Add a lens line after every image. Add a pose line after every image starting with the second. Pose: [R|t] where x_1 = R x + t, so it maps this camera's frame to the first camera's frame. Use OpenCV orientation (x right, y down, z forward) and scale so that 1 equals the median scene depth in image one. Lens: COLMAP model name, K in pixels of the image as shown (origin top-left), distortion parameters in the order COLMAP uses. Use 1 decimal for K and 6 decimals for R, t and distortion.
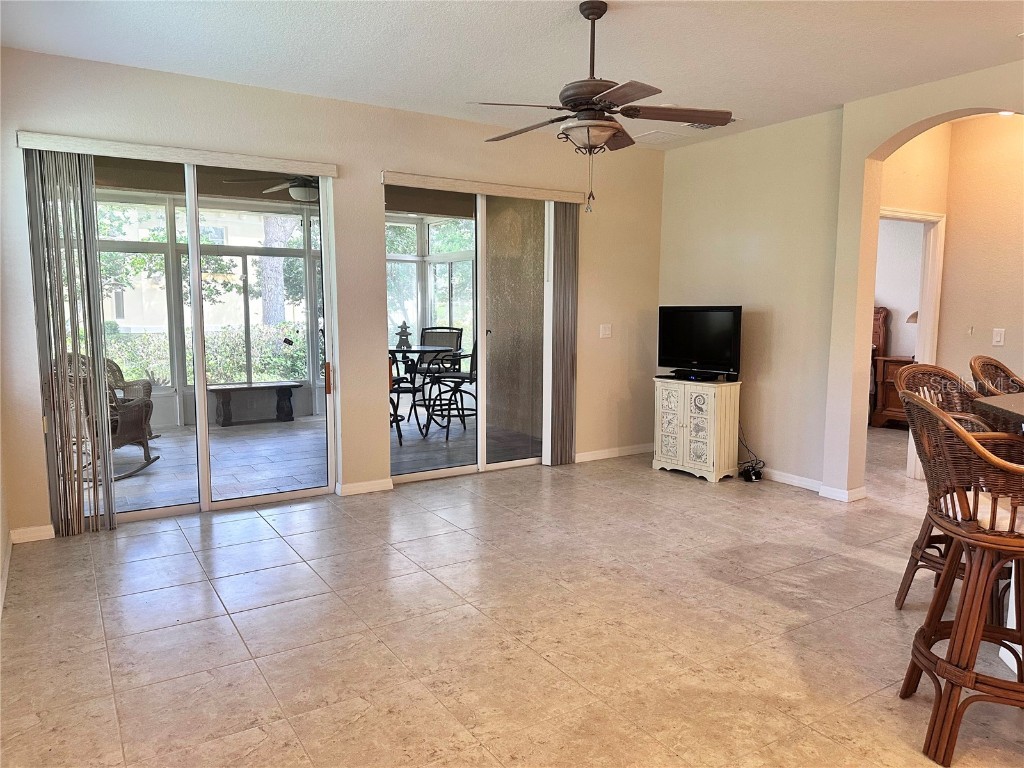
lens RADIAL K [[715.0, 0, 512.1], [0, 715.0, 378.8], [0, 0, 1]] dist [0.050890, -0.061900]
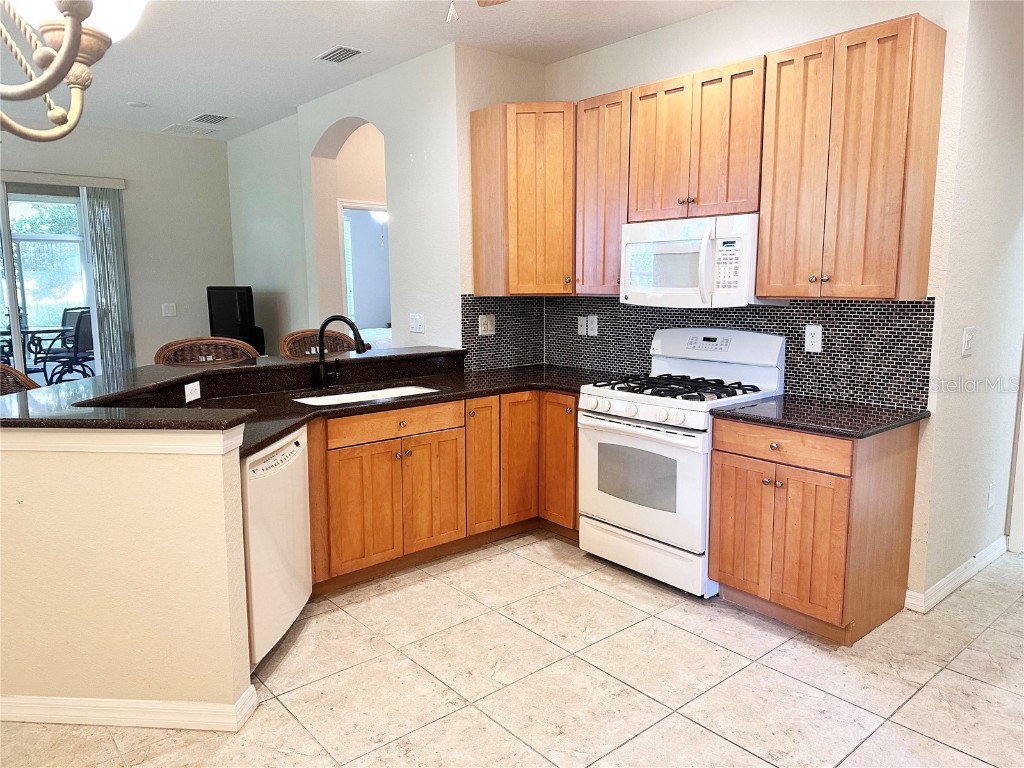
lens RADIAL K [[715.0, 0, 512.8], [0, 715.0, 386.3], [0, 0, 1]] dist [0.050890, -0.061900]
pose [[0.988641, -0.021750, 0.148717, 0.581654], [0.016913, 0.999288, 0.033715, 0.023369], [-0.149345, -0.030817, 0.988305, -0.175957]]
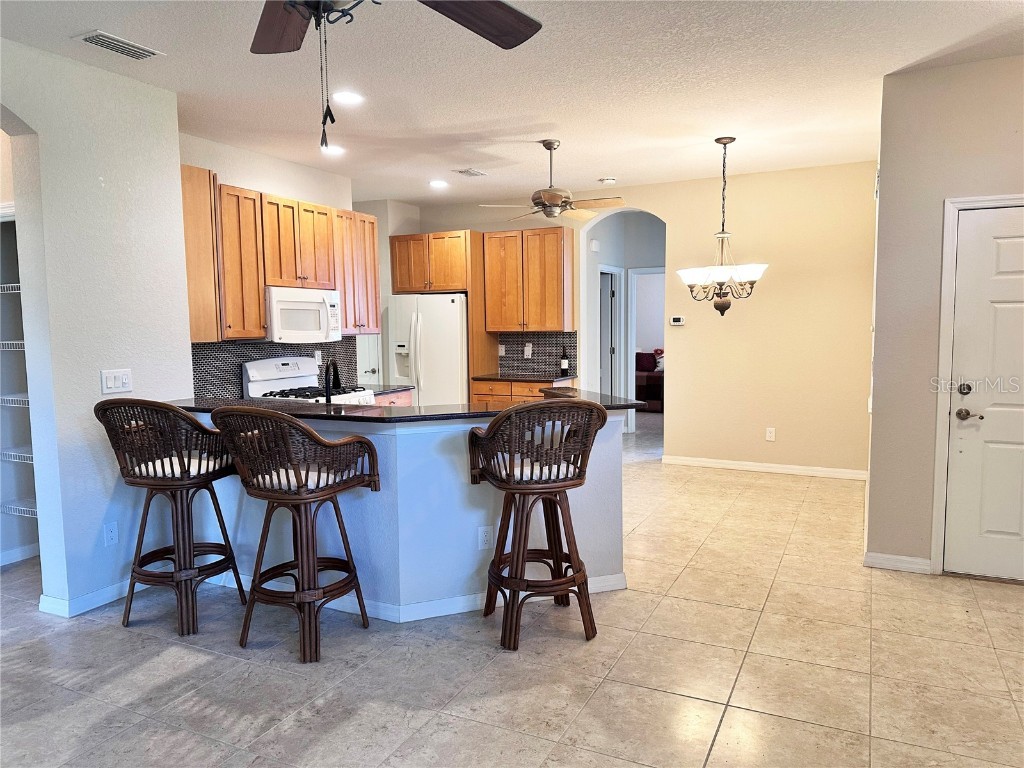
lens RADIAL K [[715.0, 0, 518.9], [0, 715.0, 383.4], [0, 0, 1]] dist [0.050890, -0.061900]
pose [[-0.531064, -0.073281, 0.844157, -0.230421], [0.099289, 0.984008, 0.147884, -0.093112], [-0.841495, 0.162351, -0.515295, 0.759145]]
